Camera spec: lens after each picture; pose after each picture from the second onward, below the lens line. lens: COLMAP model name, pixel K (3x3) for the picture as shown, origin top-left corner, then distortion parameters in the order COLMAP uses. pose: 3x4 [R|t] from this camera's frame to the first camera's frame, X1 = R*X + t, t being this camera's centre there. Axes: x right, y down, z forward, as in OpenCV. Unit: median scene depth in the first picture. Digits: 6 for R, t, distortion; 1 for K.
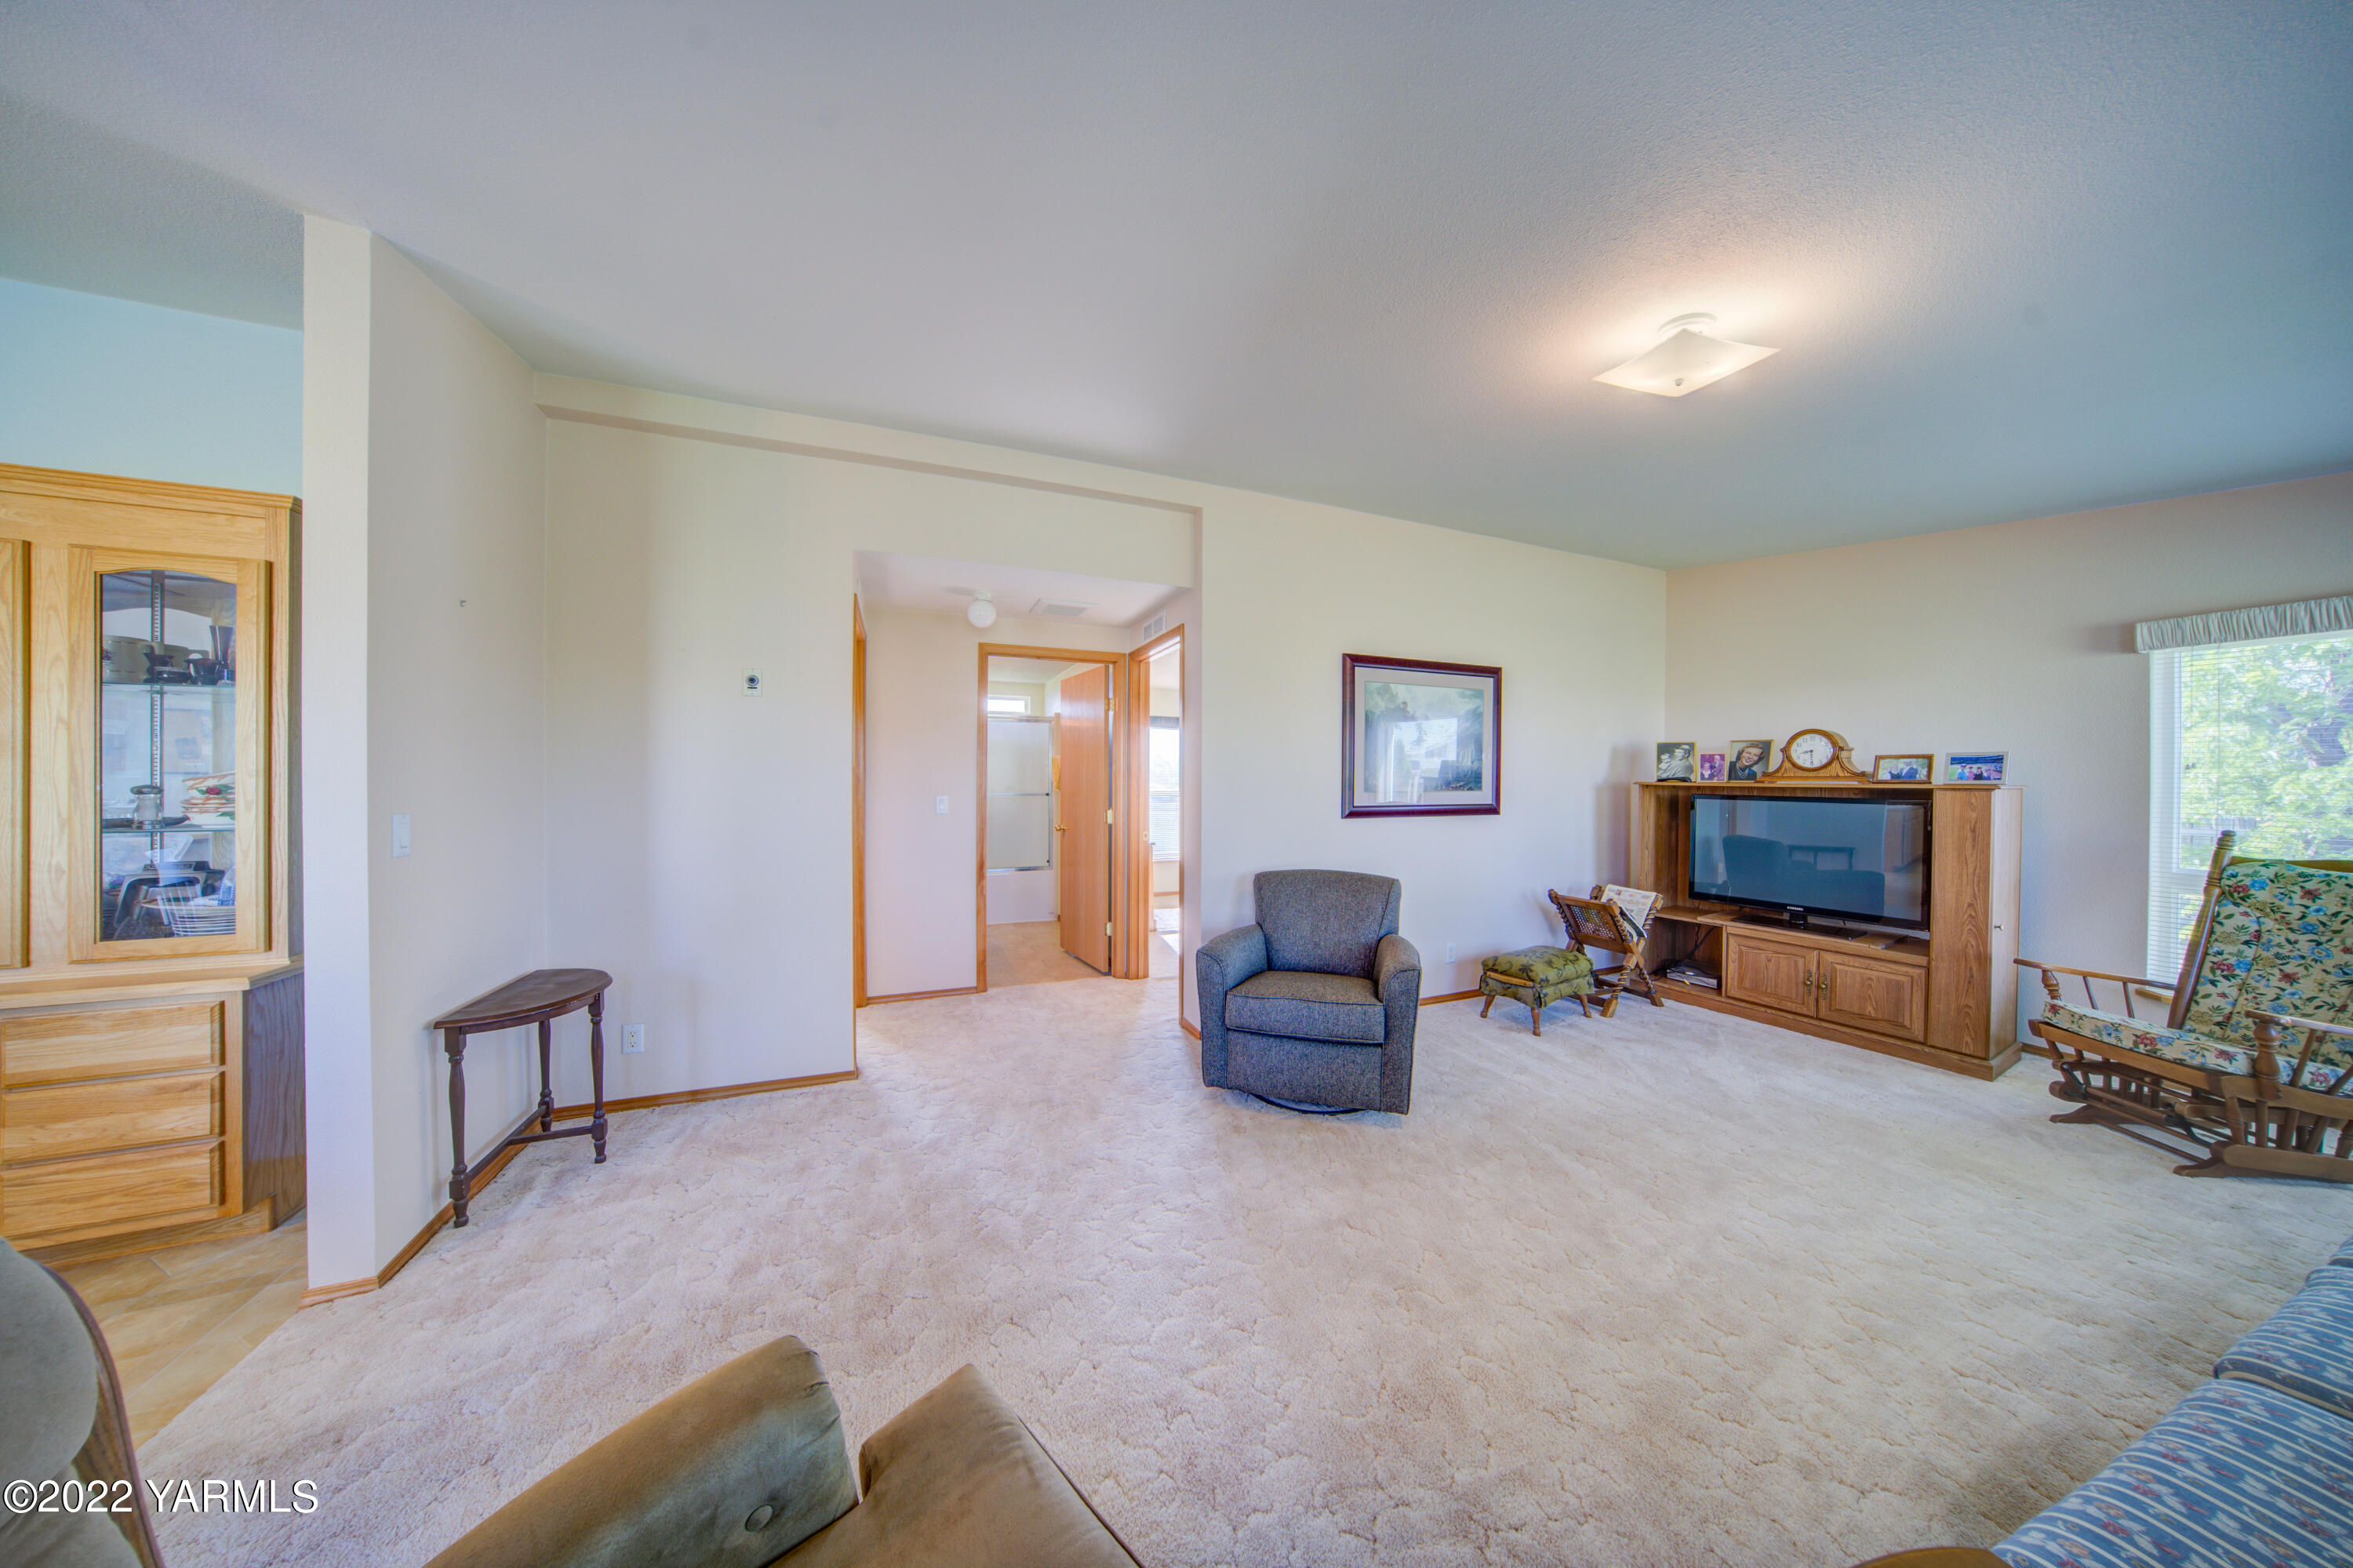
lens RADIAL K [[695.3, 0, 1183.4], [0, 695.3, 787.5], [0, 0, 1]] dist [-0.011767, 0.001366]
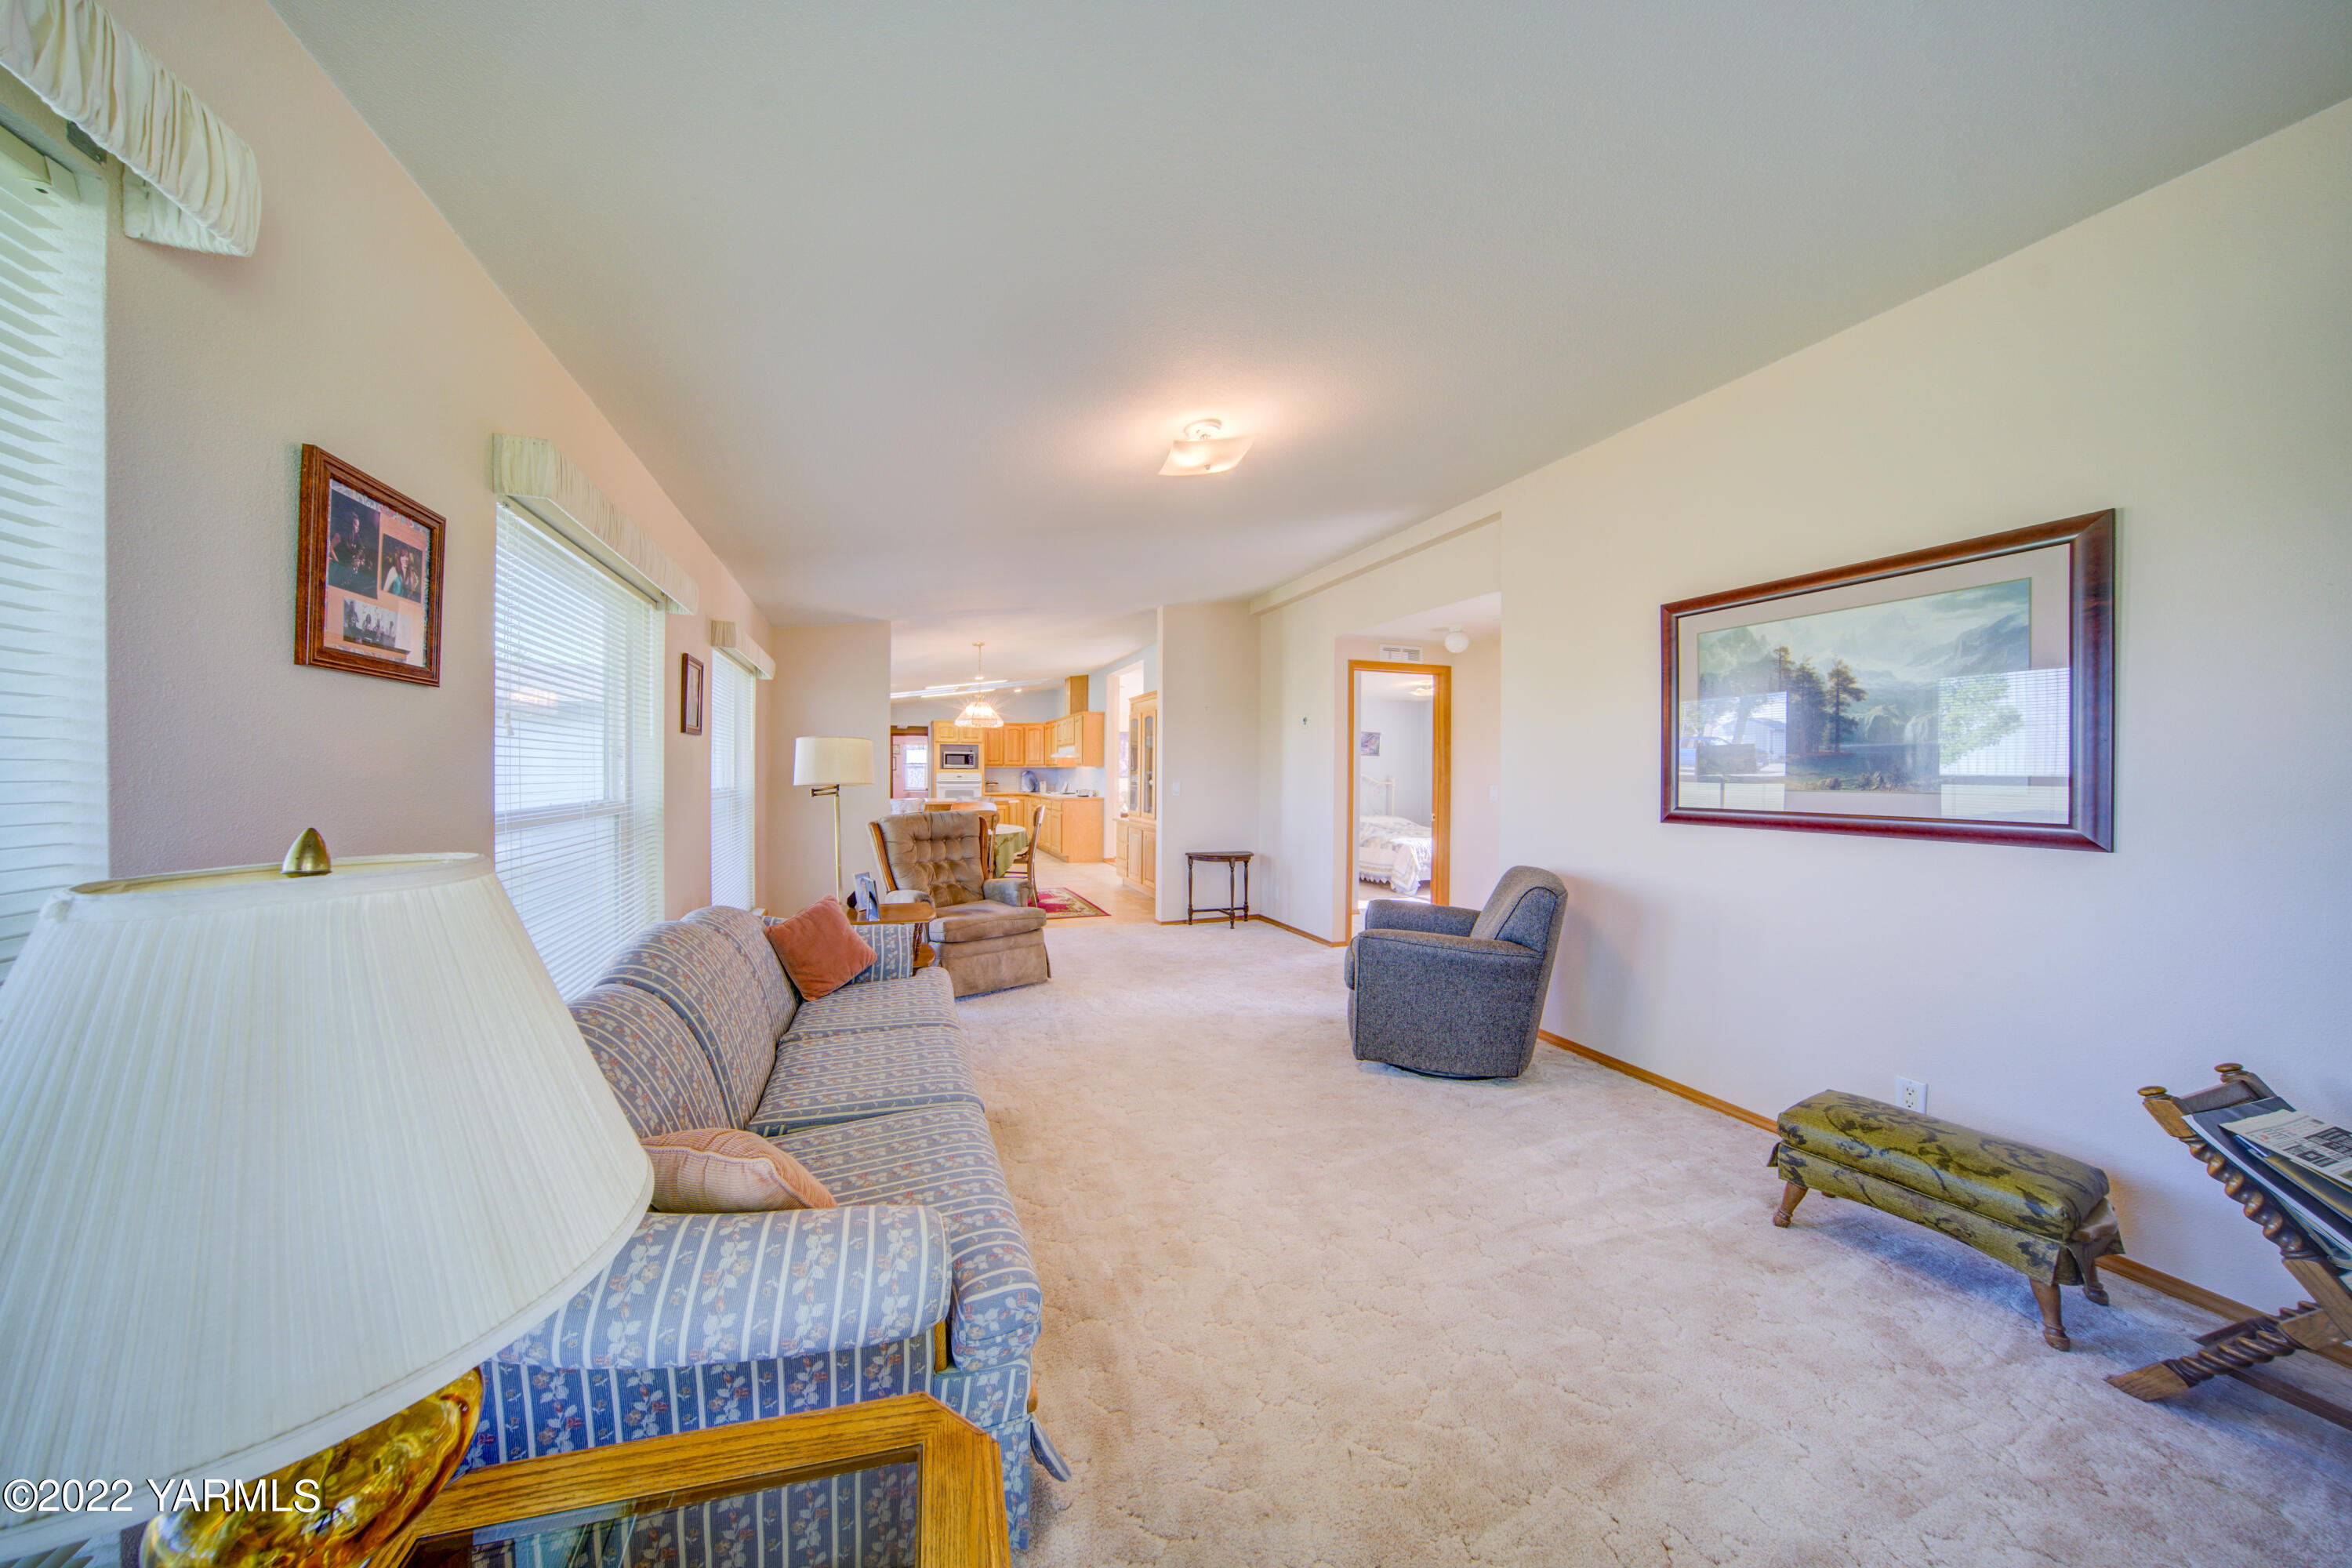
lens RADIAL K [[949.7, 0, 1175.8], [0, 949.7, 770.6], [0, 0, 1]] dist [-0.000173, -0.000005]
pose [[-0.108022, -0.000241, -0.994148, 1.320565], [-0.008187, 0.999966, 0.000647, -0.008378], [0.994115, 0.008209, -0.108021, 0.585209]]
